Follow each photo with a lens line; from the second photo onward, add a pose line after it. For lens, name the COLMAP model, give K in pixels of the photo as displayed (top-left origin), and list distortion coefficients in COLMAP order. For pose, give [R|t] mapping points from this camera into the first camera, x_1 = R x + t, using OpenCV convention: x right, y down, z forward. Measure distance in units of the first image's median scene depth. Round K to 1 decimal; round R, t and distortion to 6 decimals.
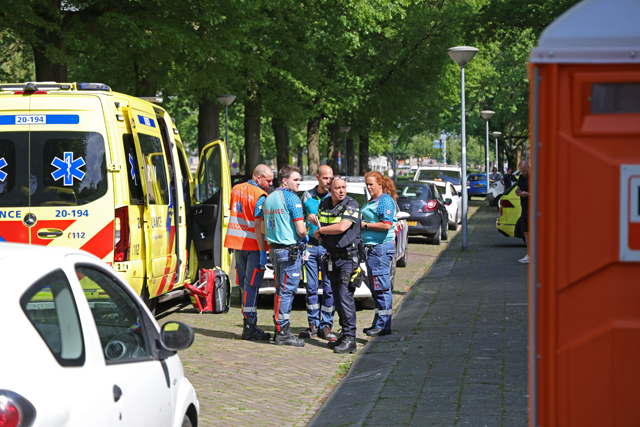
lens RADIAL K [[1571.7, 0, 324.2], [0, 1571.7, 206.8], [0, 0, 1]] dist [0.440092, 0.000000]
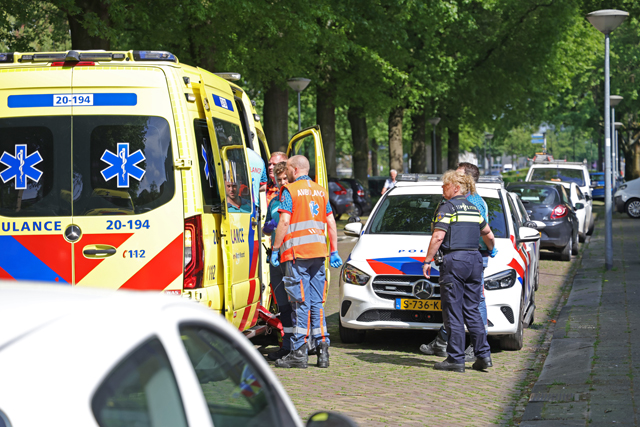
lens RADIAL K [[1810.2, 0, 317.8], [0, 1810.2, 215.7], [0, 0, 1]] dist [0.697639, 0.000000]
pose [[0.999065, -0.001196, -0.043216, -0.028295], [0.001268, 0.999998, 0.001638, -0.001234], [0.043214, -0.001692, 0.999064, 0.126415]]
